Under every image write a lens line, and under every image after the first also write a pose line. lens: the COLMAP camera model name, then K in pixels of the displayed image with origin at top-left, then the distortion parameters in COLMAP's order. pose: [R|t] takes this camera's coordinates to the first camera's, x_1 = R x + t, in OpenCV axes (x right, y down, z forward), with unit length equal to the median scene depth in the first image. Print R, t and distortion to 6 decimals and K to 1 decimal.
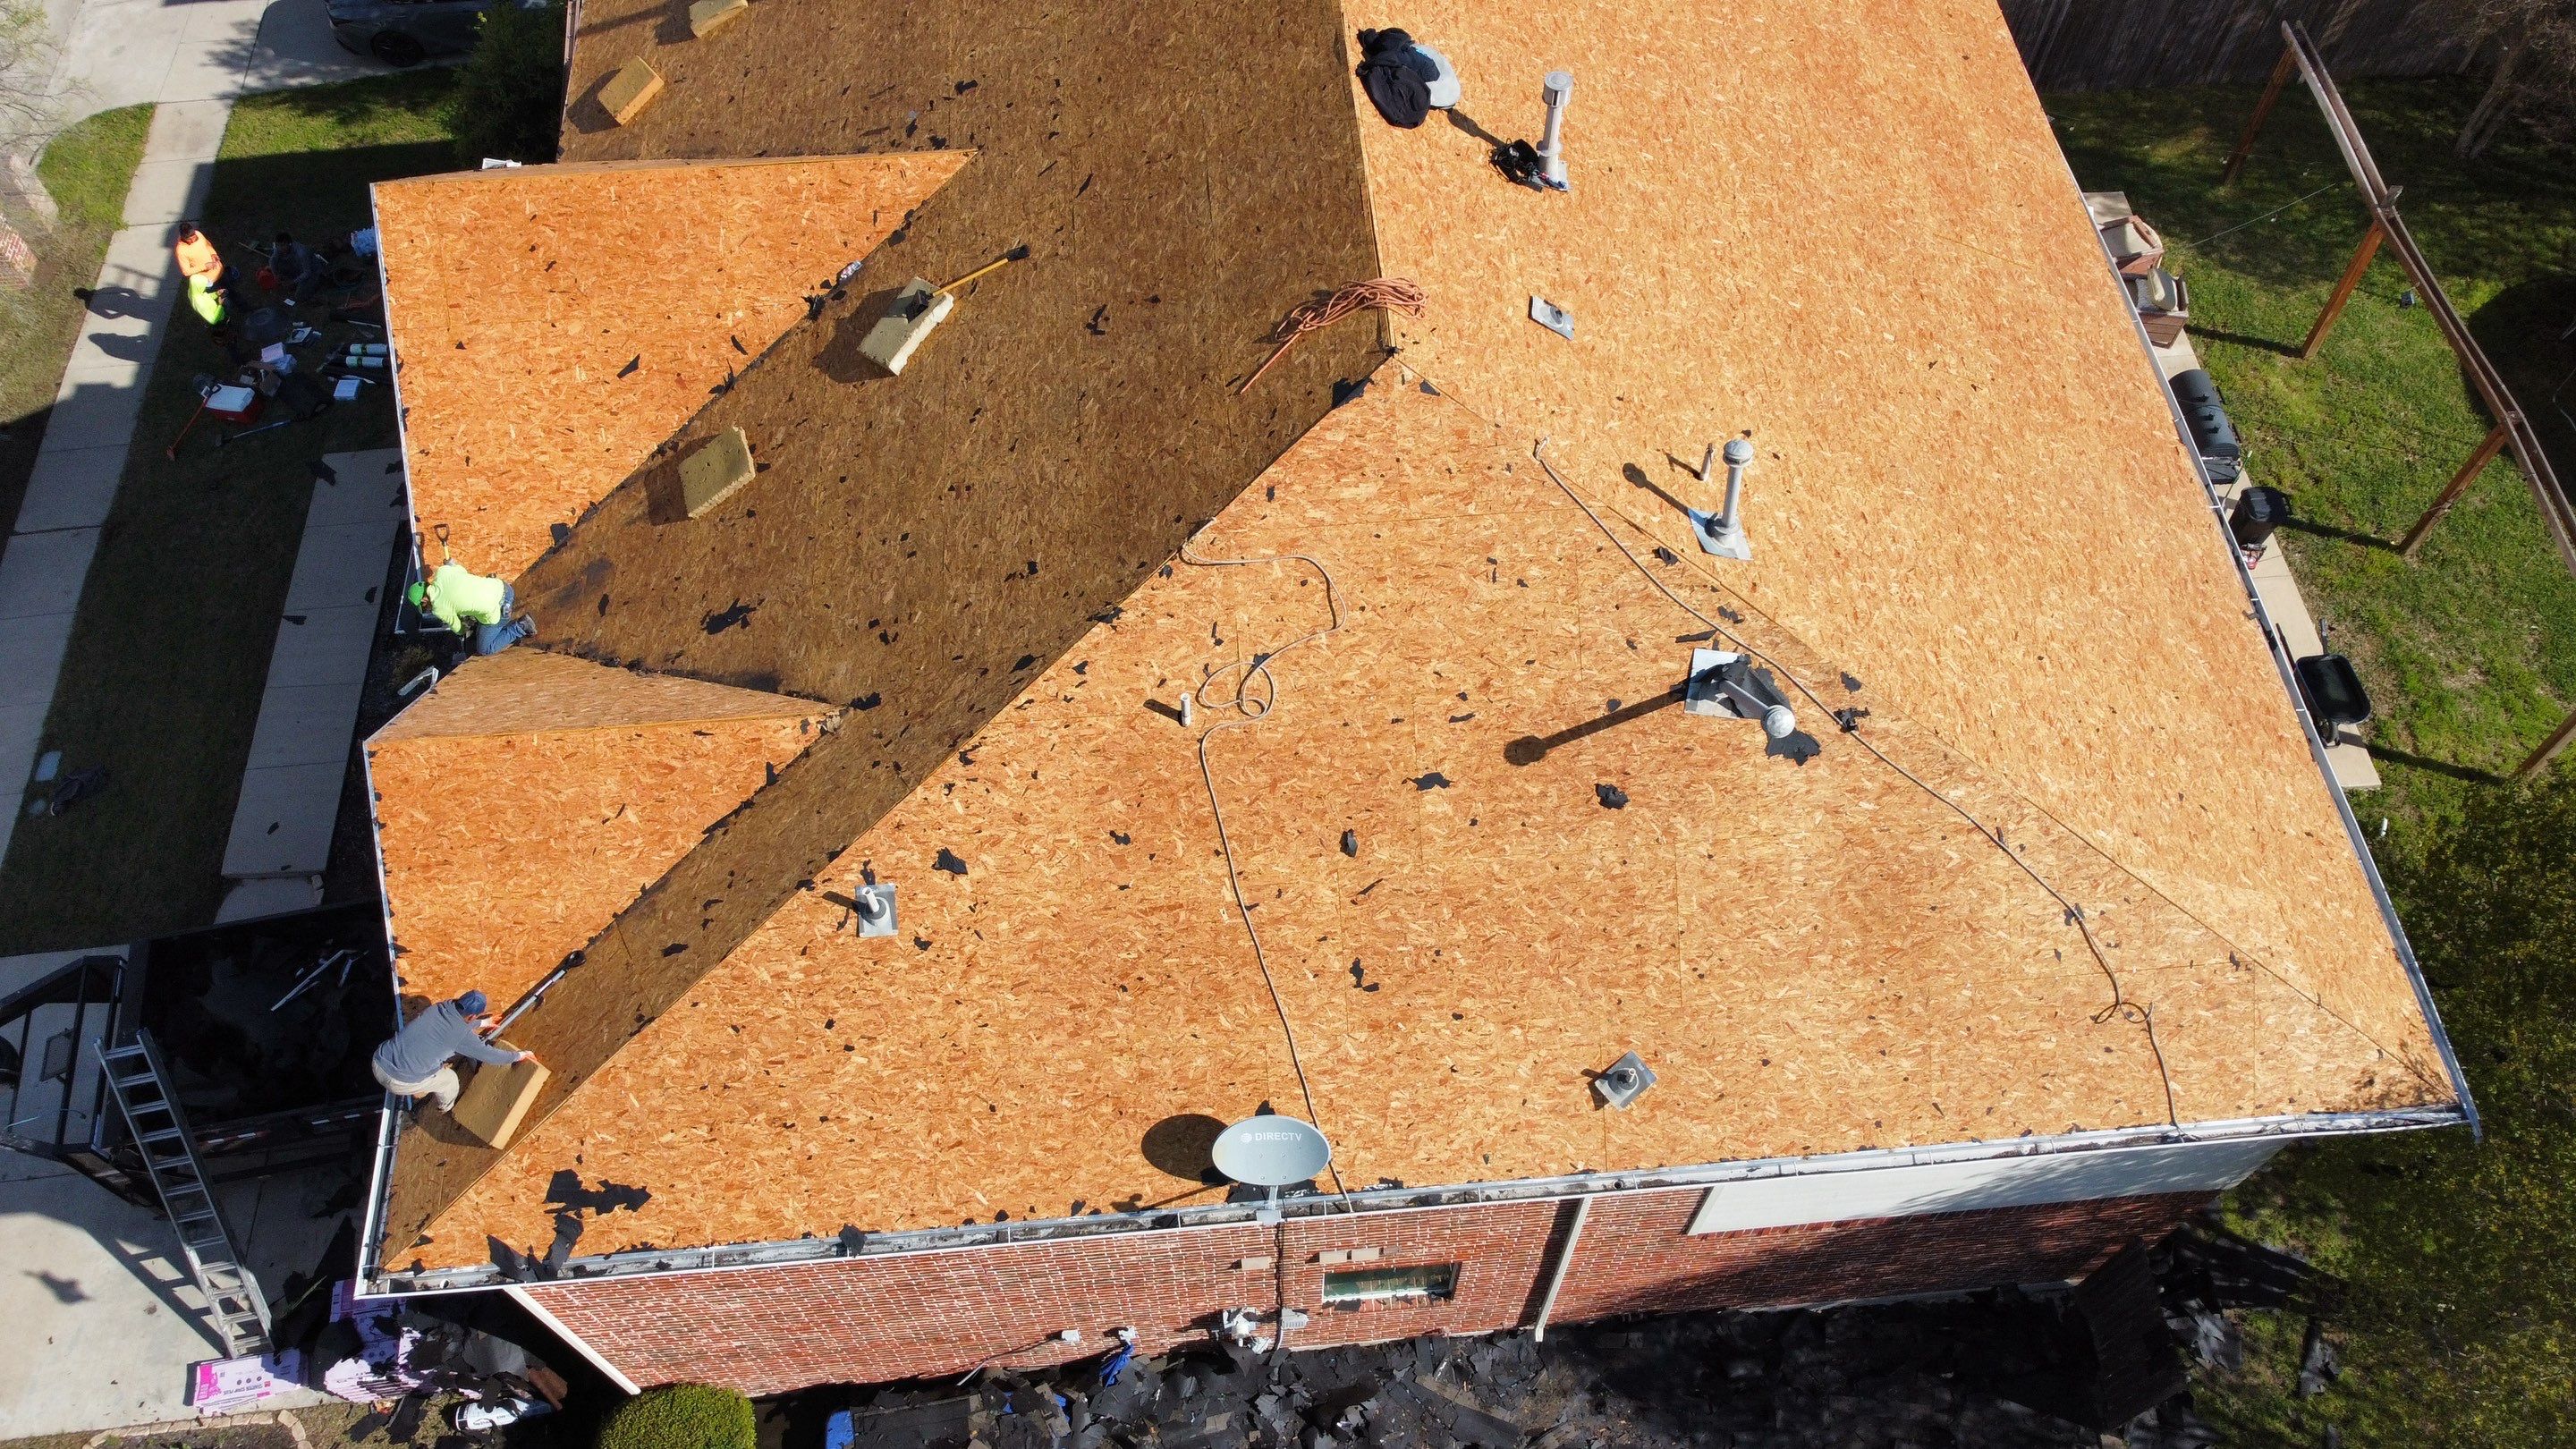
lens RADIAL K [[1955.8, 0, 1282.8], [0, 1955.8, 725.7], [0, 0, 1]] dist [-0.000118, -0.005018]
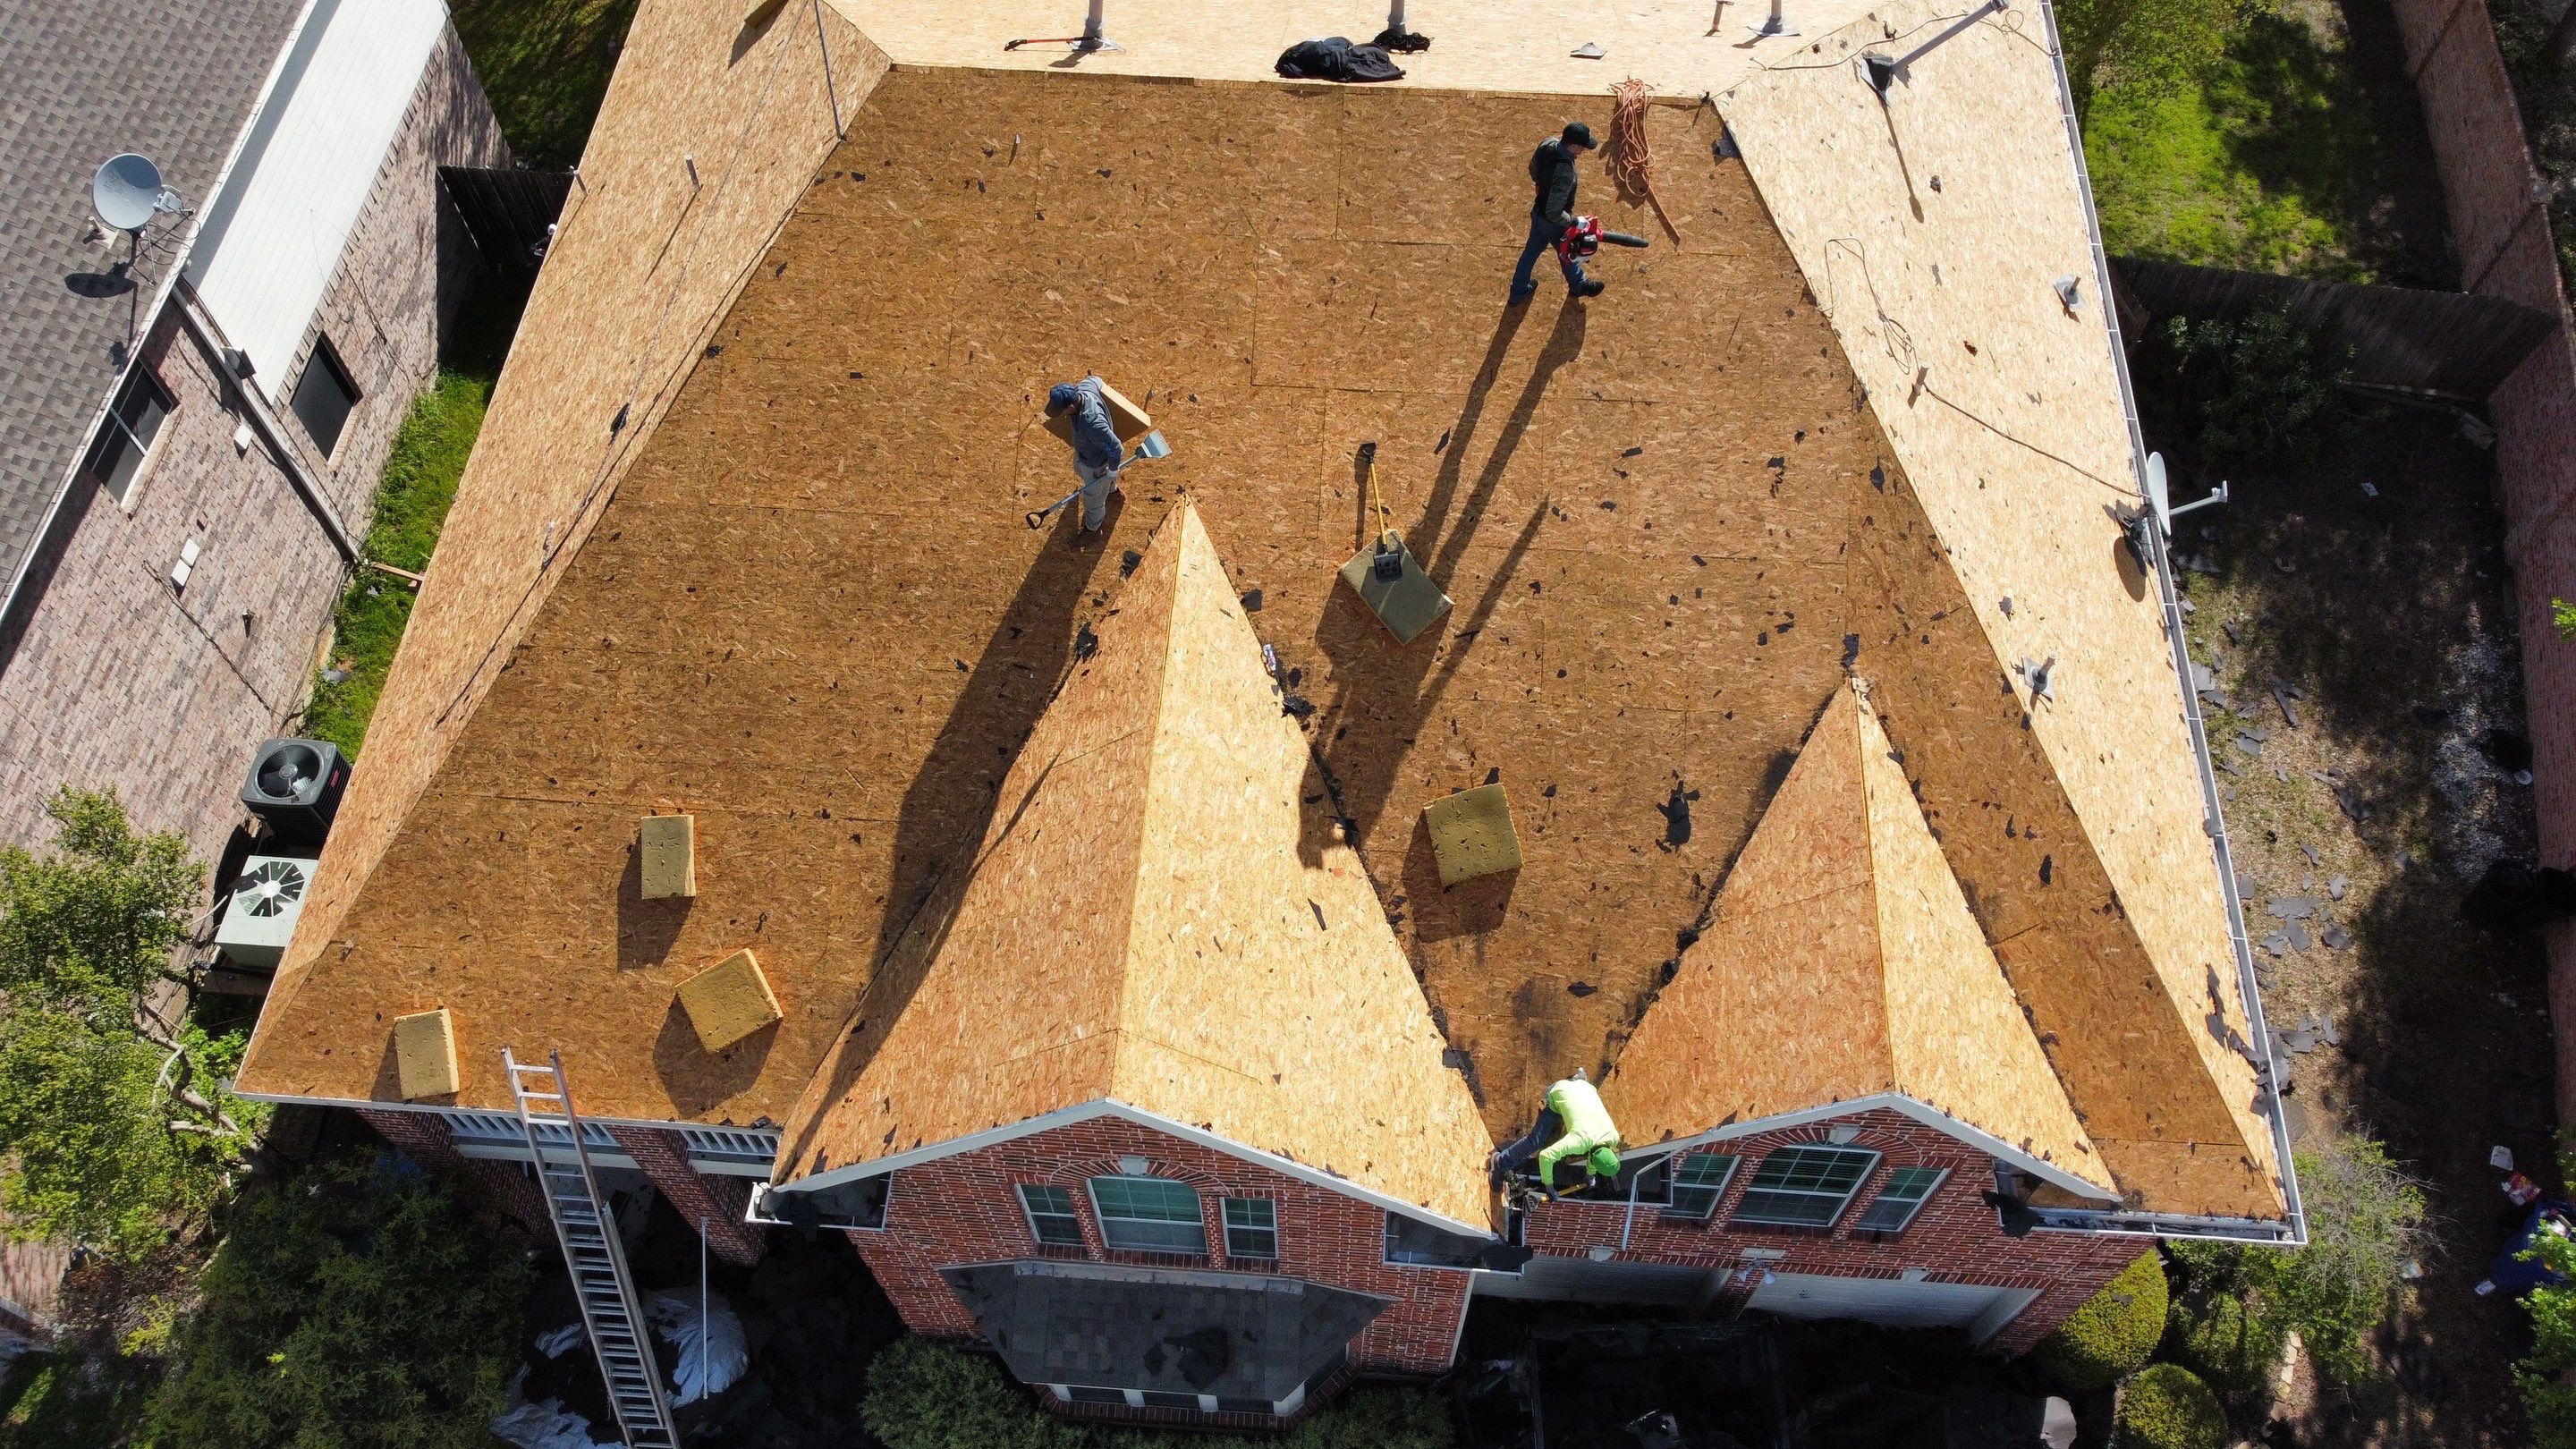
lens RADIAL K [[1955.8, 0, 1288.2], [0, 1955.8, 729.7], [0, 0, 1]] dist [-0.000118, -0.005018]
pose [[0.150655, -0.834617, 0.529827, -0.823823], [0.842029, 0.389141, 0.373572, -0.623391], [-0.517967, 0.389850, 0.761398, 0.351886]]
